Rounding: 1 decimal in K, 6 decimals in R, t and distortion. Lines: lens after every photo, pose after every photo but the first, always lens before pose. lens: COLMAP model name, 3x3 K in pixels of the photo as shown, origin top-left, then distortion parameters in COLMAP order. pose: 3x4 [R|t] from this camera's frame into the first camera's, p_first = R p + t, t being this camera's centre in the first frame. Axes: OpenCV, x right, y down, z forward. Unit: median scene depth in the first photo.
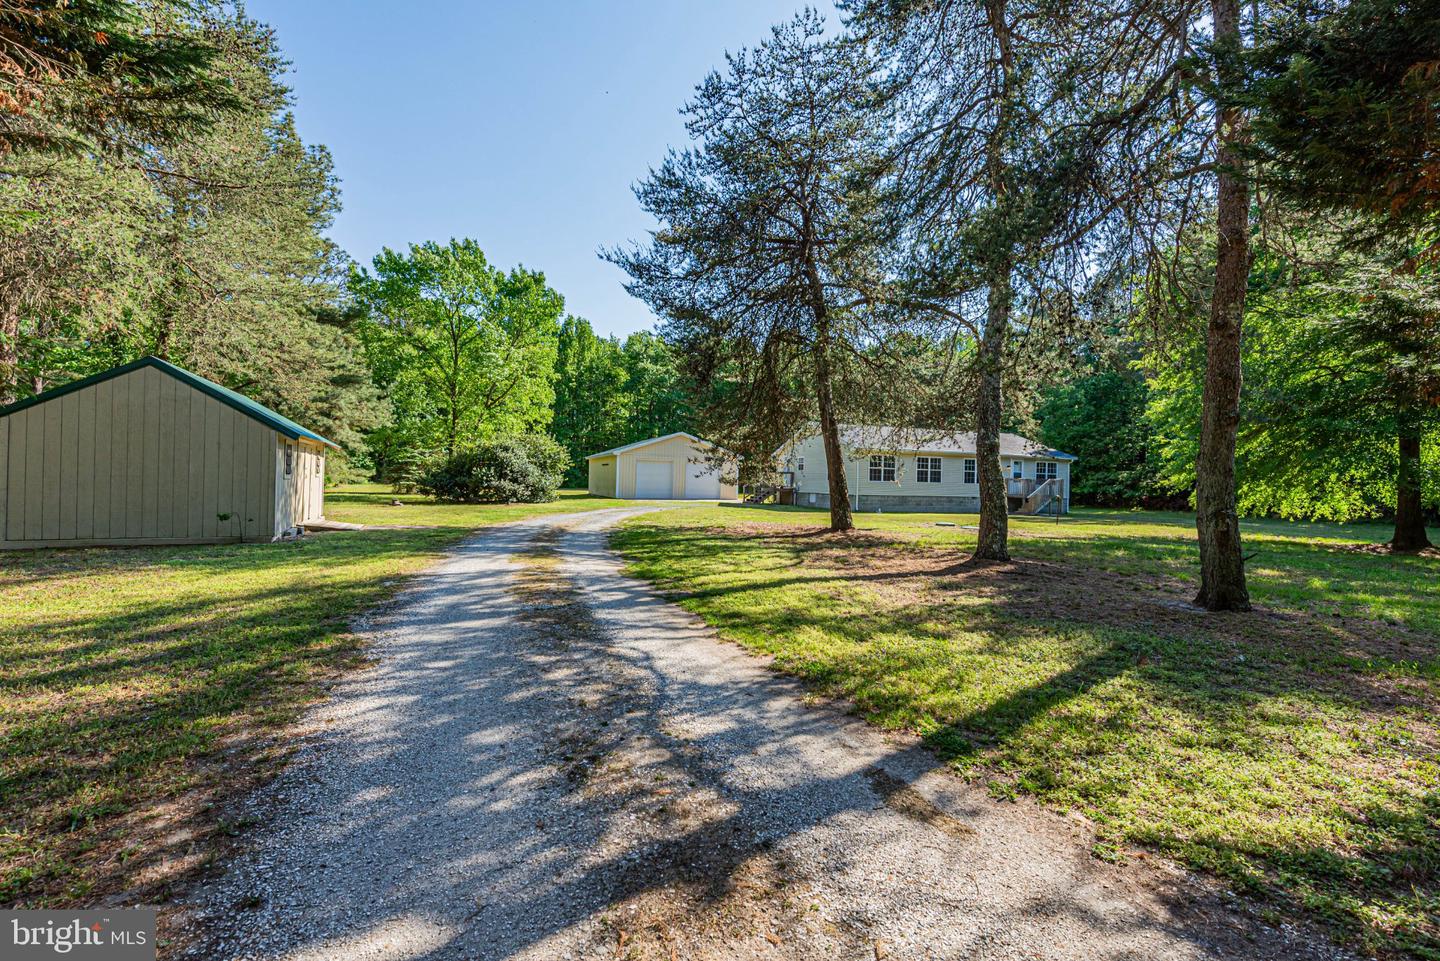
lens RADIAL K [[562.7, 0, 729.2], [0, 562.7, 482.7], [0, 0, 1]] dist [0.002537, 0.000057]
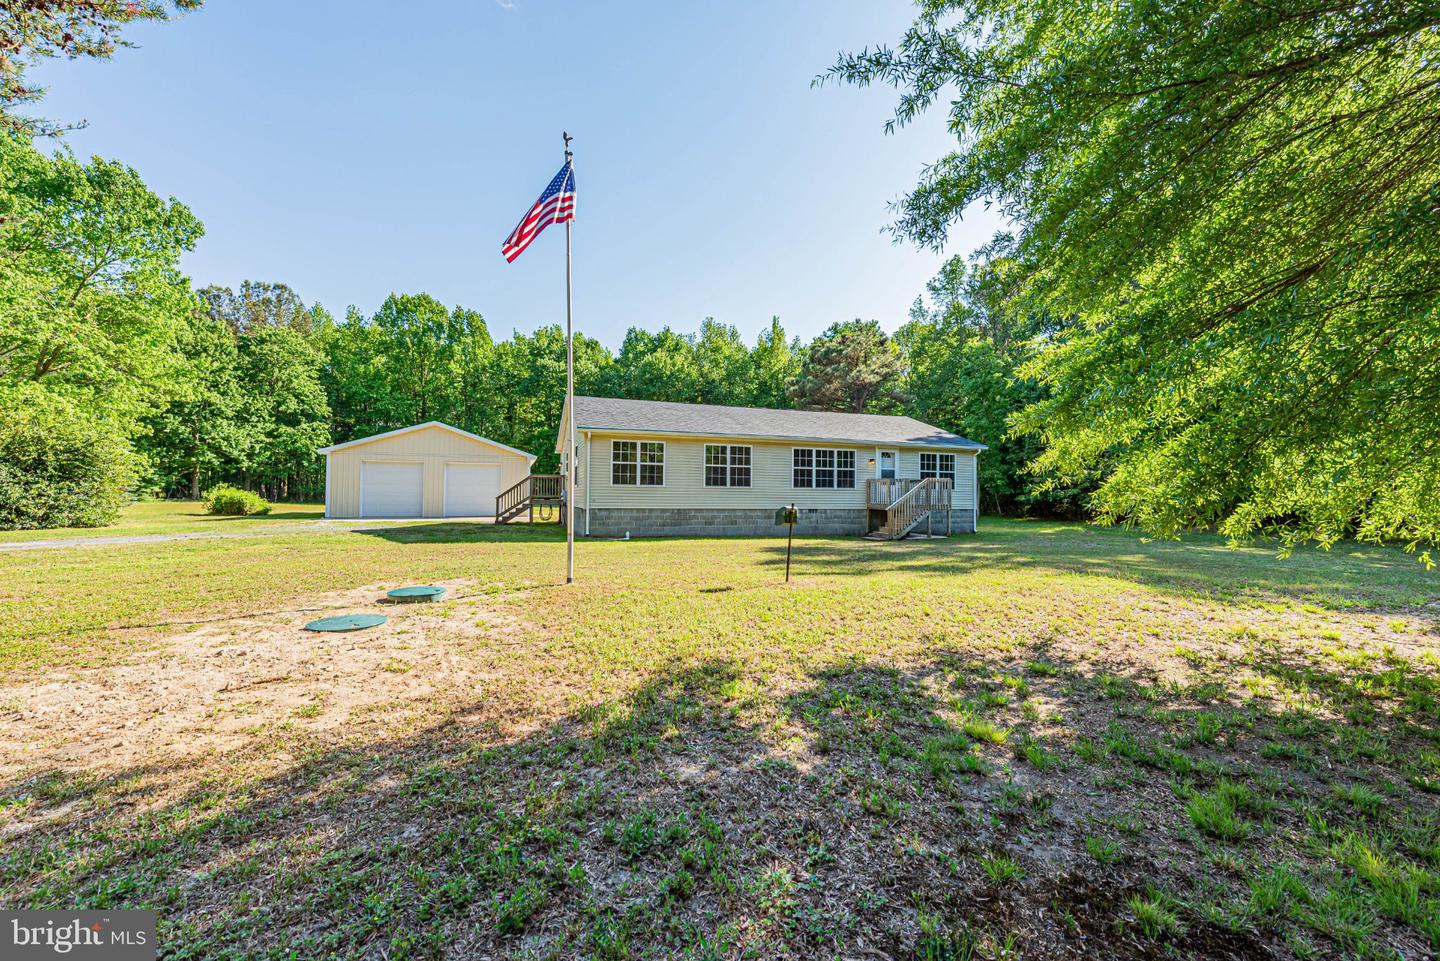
lens RADIAL K [[562.7, 0, 712.5], [0, 562.7, 477.9], [0, 0, 1]] dist [0.002537, 0.000057]
pose [[0.999833, -0.012033, -0.013763, 0.322503], [0.011570, 0.999381, -0.033228, 0.009577], [0.014154, 0.033063, 0.999353, 0.366823]]
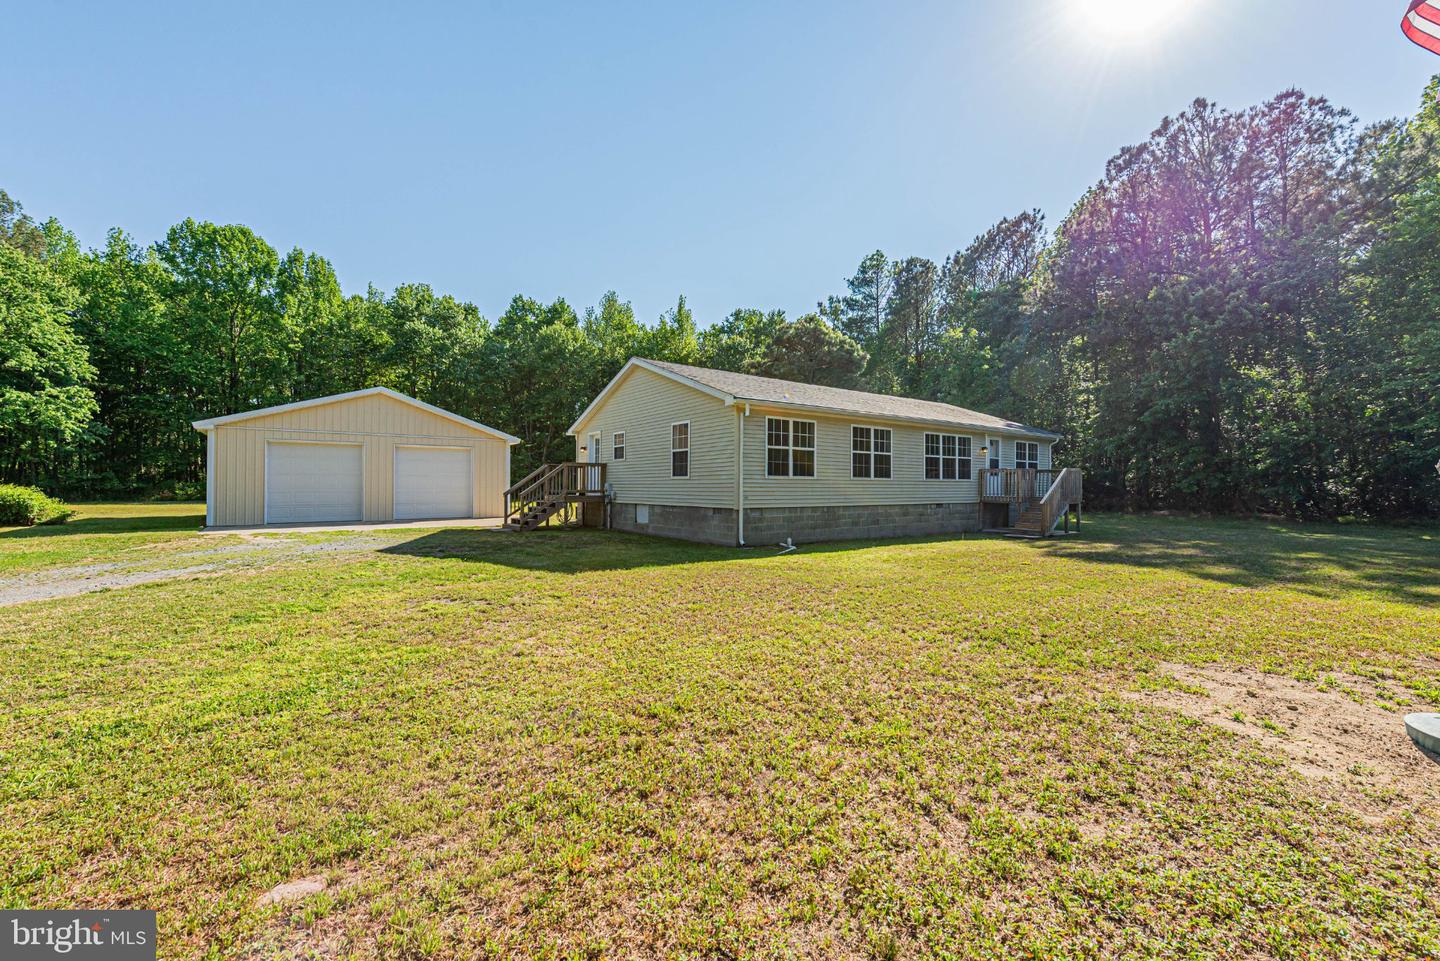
lens RADIAL K [[562.7, 0, 727.5], [0, 562.7, 481.0], [0, 0, 1]] dist [0.002537, 0.000057]
pose [[0.960482, -0.017147, 0.277815, 0.084250], [0.018499, 0.999826, -0.002246, 0.001006], [-0.277728, 0.007296, 0.960632, 0.514136]]
